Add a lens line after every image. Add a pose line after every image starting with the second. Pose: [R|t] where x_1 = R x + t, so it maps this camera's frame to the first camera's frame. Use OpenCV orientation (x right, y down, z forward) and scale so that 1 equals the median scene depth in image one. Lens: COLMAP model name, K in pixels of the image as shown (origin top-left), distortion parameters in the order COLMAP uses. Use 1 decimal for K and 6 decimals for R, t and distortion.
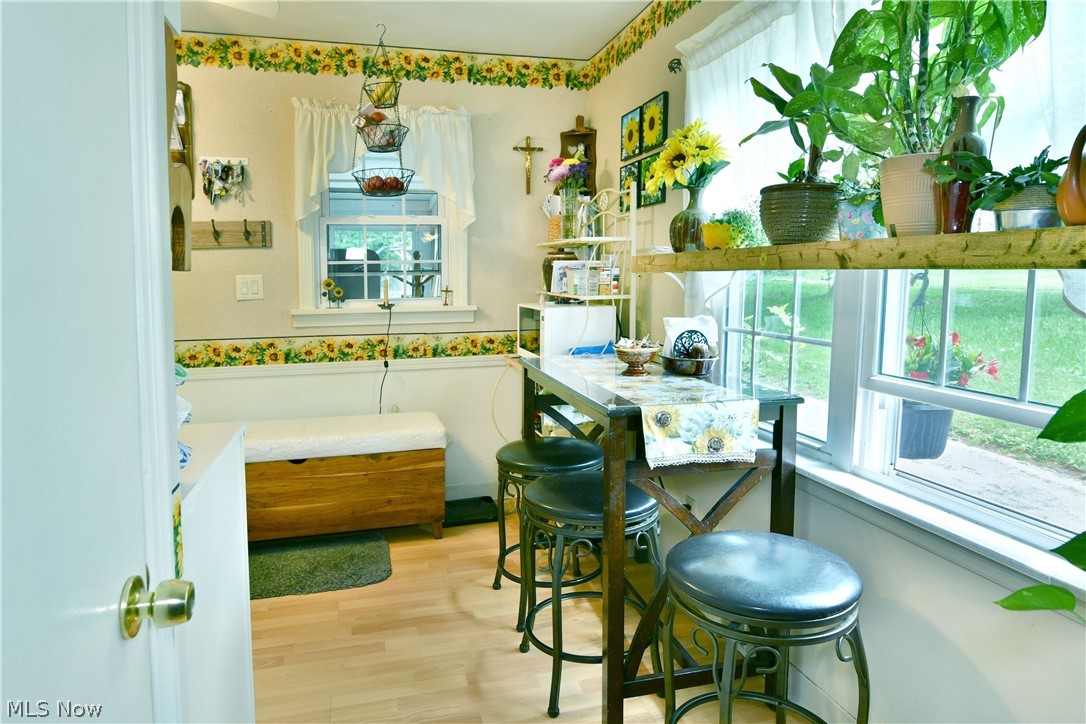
lens RADIAL K [[655.1, 0, 537.3], [0, 655.1, 361.8], [0, 0, 1]] dist [-0.009985, -0.002612]
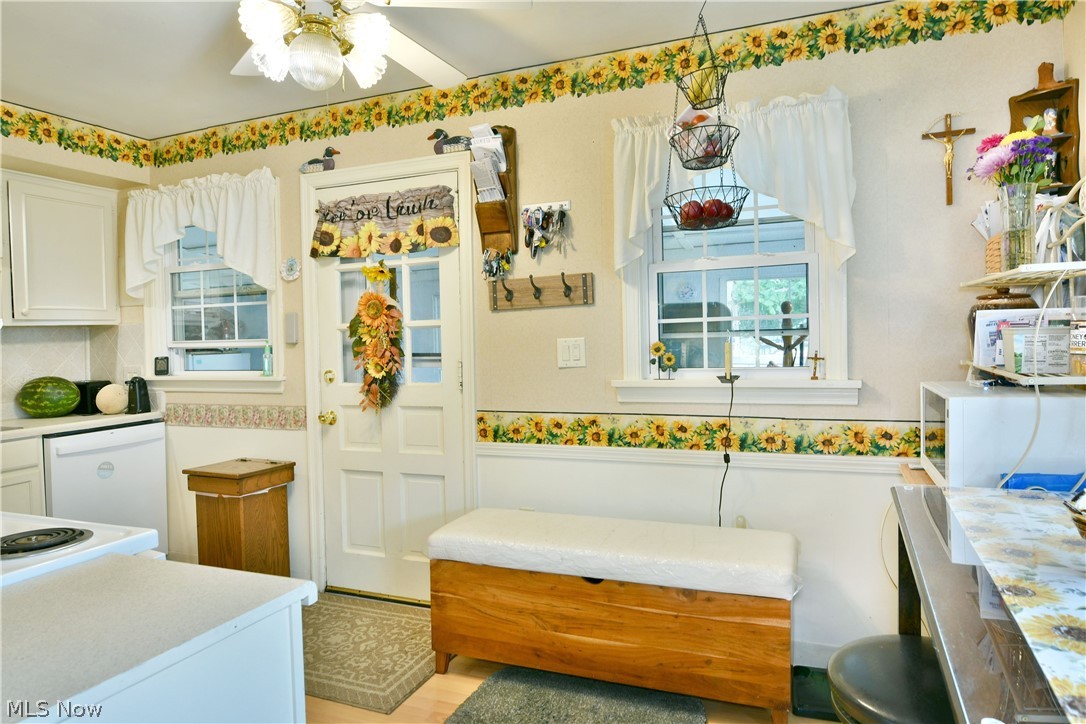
lens RADIAL K [[708.2, 0, 547.1], [0, 708.2, 356.1], [0, 0, 1]] dist [-0.017152, -0.002851]
pose [[0.815621, 0.004929, -0.578566, 0.064006], [-0.059191, 0.995428, -0.074962, -0.041747], [0.575552, 0.095387, 0.812183, 0.259377]]
